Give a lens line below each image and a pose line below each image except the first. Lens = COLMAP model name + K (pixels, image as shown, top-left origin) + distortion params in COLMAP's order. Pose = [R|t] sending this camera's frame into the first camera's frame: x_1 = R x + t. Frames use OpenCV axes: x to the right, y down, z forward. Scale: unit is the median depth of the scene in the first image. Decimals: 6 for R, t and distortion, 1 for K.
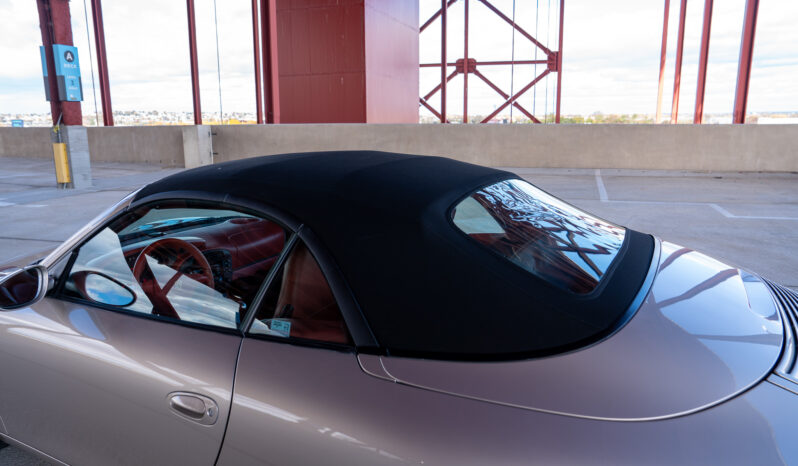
lens RADIAL K [[572.5, 0, 402.0], [0, 572.5, 234.3], [0, 0, 1]] dist [-0.015035, 0.017460]
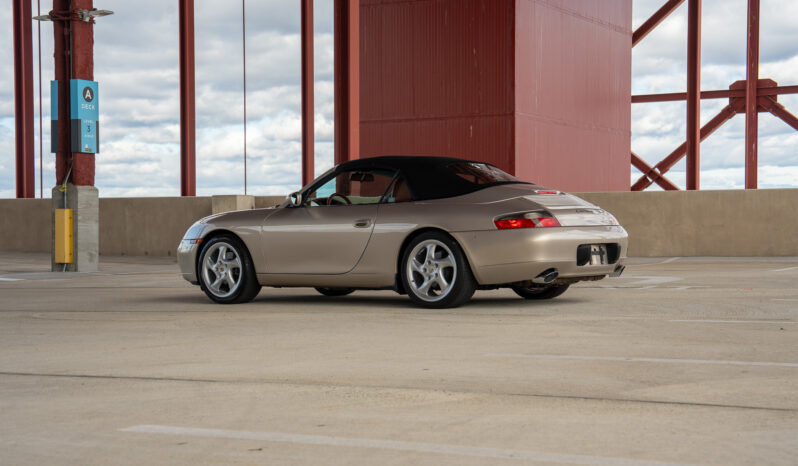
lens RADIAL K [[1429.6, 0, 403.4], [0, 1429.6, 235.6], [0, 0, 1]] dist [0.570110, 0.000000]
pose [[0.986783, 0.007441, -0.161873, 0.130596], [-0.038205, 0.981468, -0.187781, 0.206934], [0.157476, 0.191484, 0.968780, -0.736230]]
